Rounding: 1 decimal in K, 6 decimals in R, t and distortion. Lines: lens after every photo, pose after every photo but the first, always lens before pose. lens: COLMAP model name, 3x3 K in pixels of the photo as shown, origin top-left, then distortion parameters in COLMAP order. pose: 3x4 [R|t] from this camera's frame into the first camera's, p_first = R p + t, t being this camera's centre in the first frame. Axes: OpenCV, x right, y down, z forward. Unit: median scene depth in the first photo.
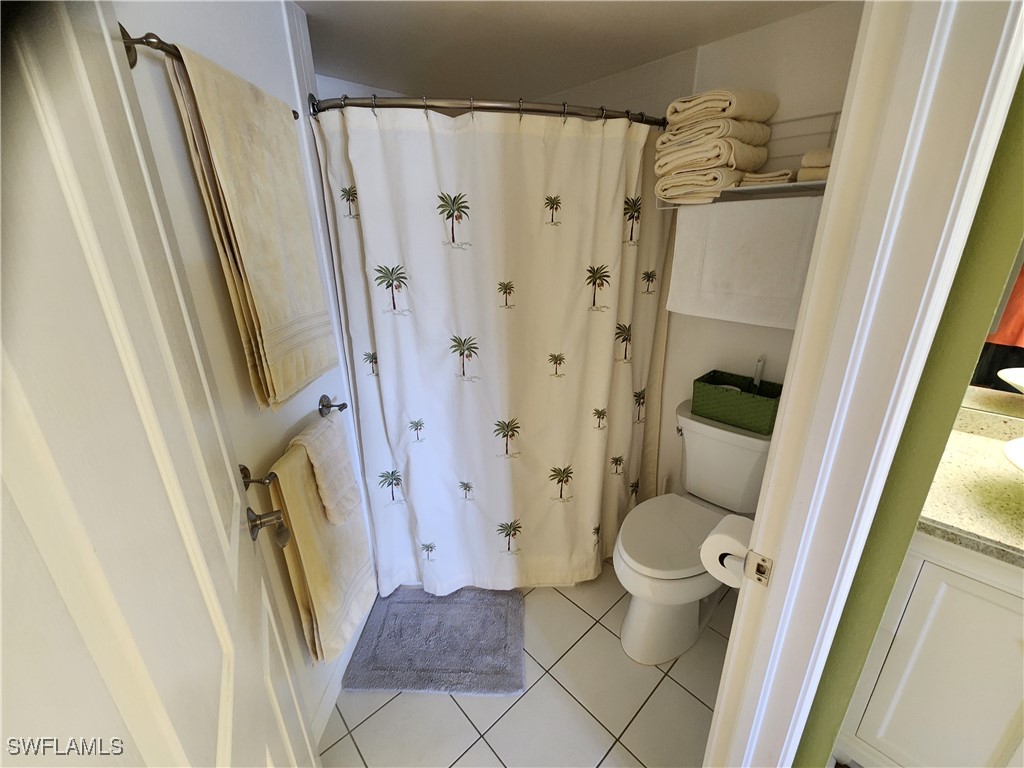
lens RADIAL K [[413.8, 0, 514.5], [0, 413.8, 383.7], [0, 0, 1]] dist [-0.002201, 0.000674]
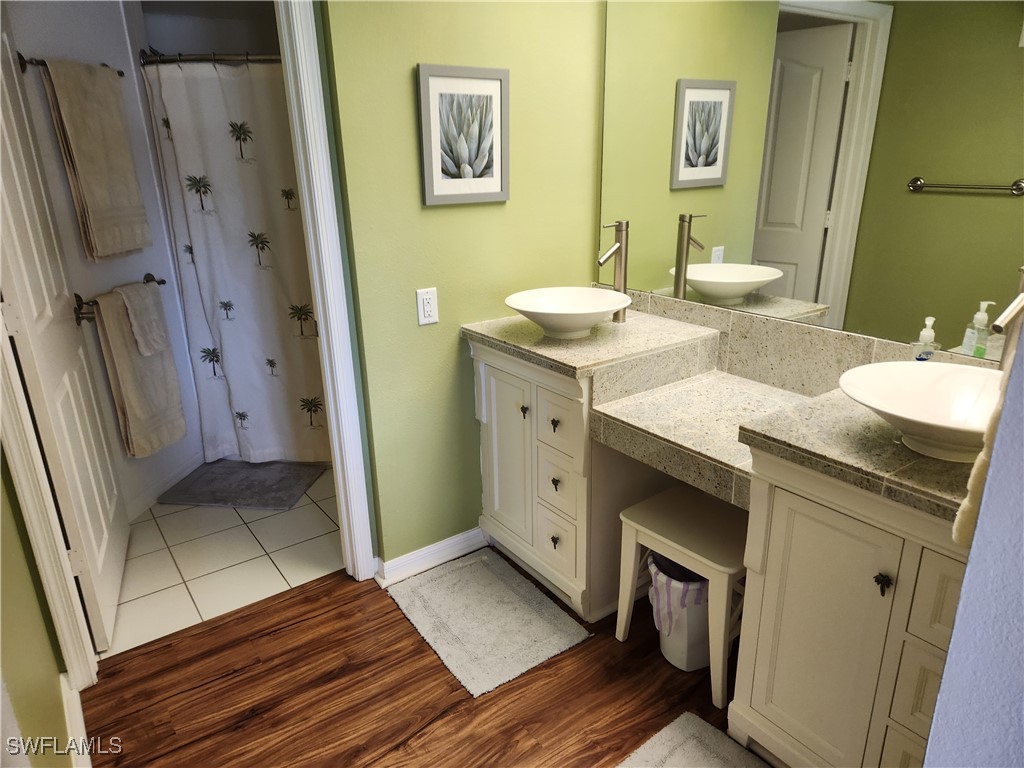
lens RADIAL K [[690.6, 0, 512.1], [0, 690.6, 387.4], [0, 0, 1]] dist [0.029599, -0.010369]
pose [[0.992286, 0.030136, -0.120249, 0.978520], [-0.031118, 0.999496, -0.006299, 0.371315], [0.119998, 0.009992, 0.992724, -1.078672]]
